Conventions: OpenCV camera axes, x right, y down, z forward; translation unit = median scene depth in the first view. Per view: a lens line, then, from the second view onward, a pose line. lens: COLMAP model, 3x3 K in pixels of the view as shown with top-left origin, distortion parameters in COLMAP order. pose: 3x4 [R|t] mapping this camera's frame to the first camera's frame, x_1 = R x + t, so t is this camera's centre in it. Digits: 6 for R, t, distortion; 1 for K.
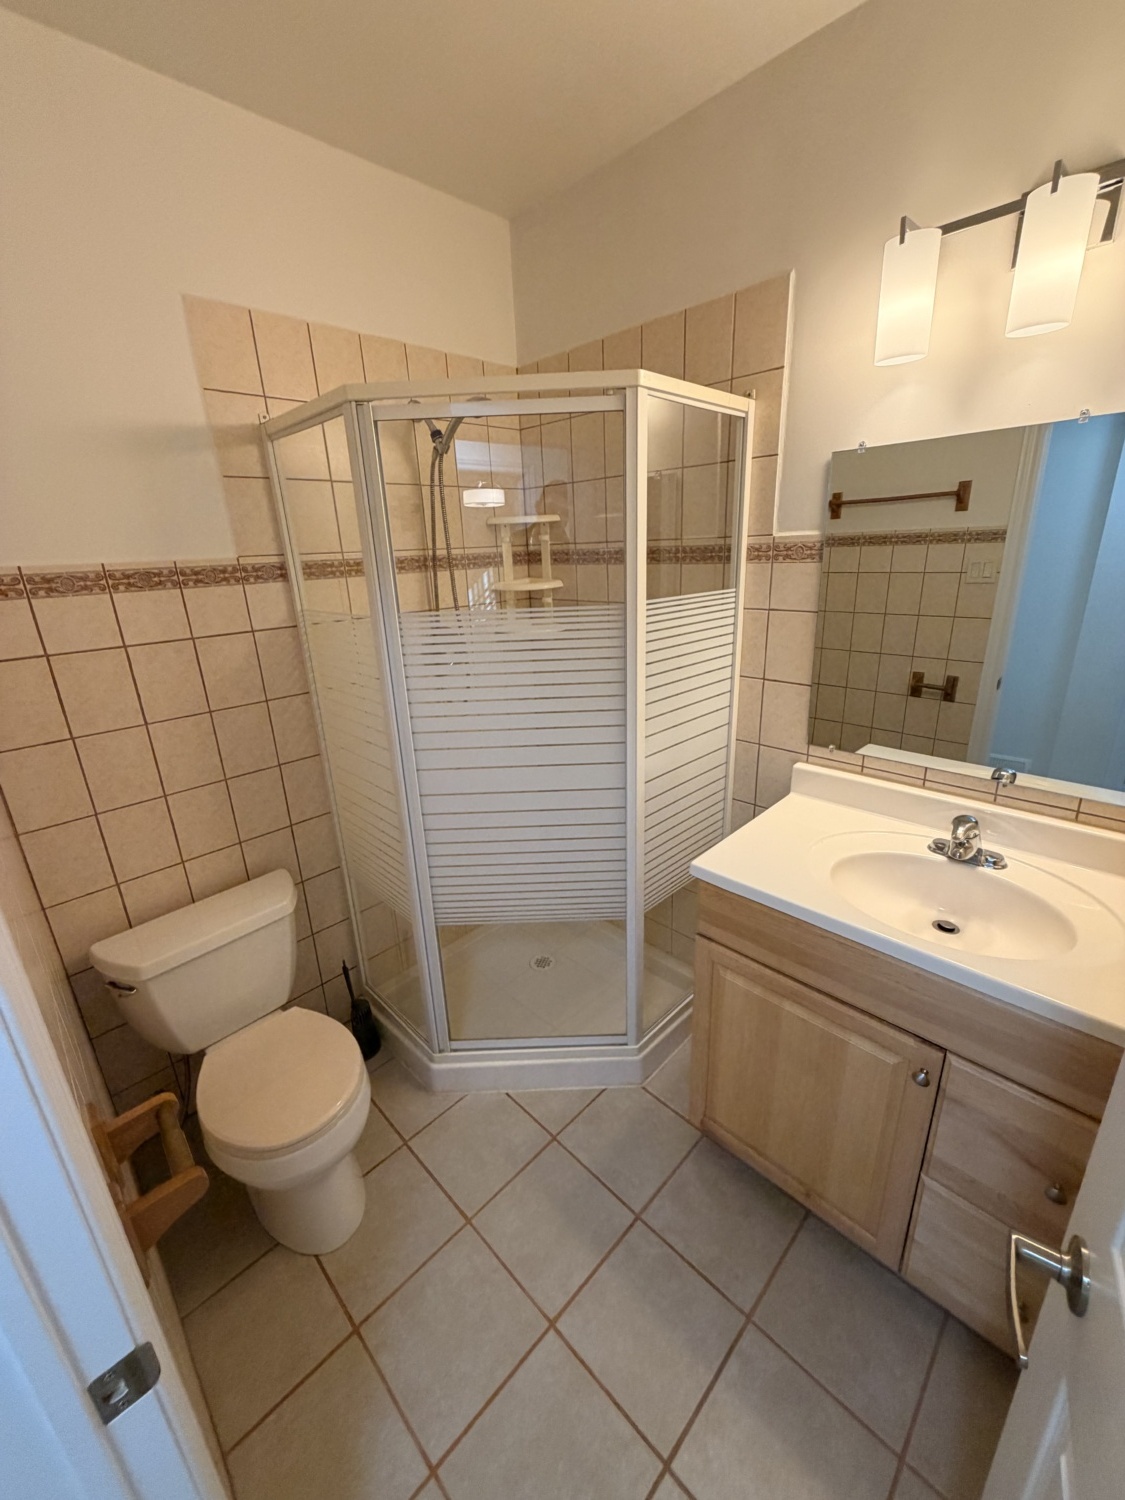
lens RADIAL K [[597.1, 0, 563.1], [0, 597.1, 746.8], [0, 0, 1]] dist [0.000963, 0.000191]
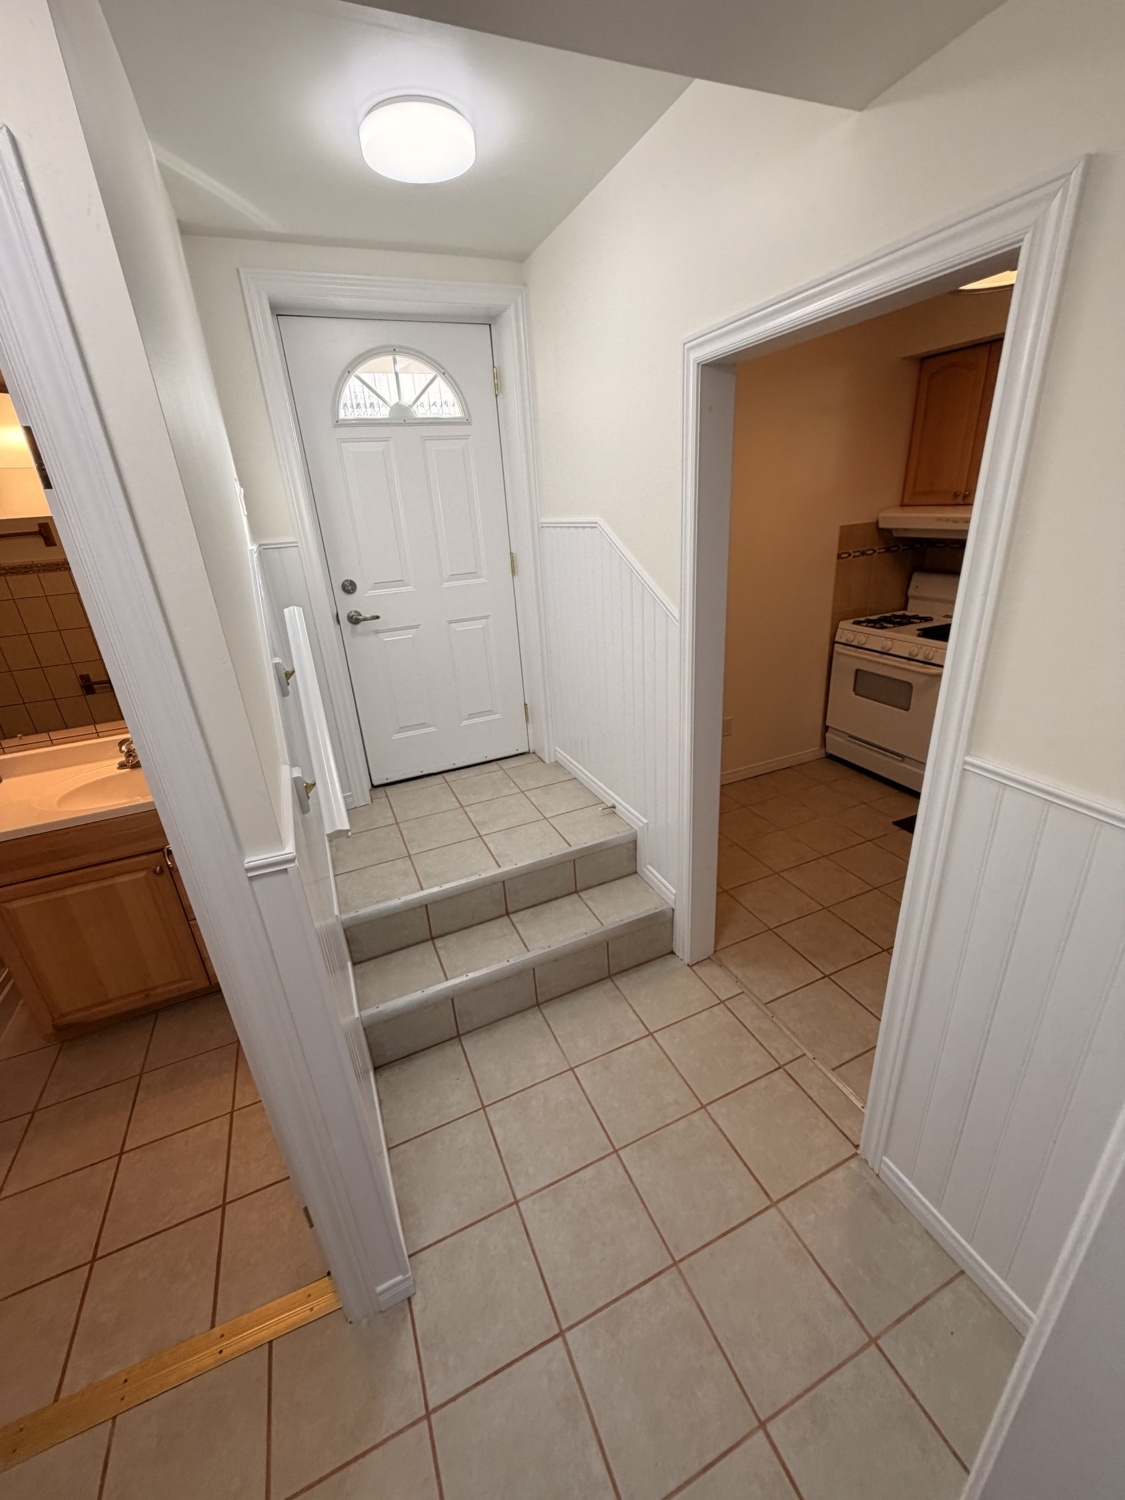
lens RADIAL K [[597.1, 0, 564.5], [0, 597.1, 746.2], [0, 0, 1]] dist [0.000963, 0.000191]
pose [[0.372445, -0.340508, 0.863330, -0.319257], [0.345200, 0.914340, 0.211706, 0.190717], [-0.861465, 0.219172, 0.458085, -0.813418]]
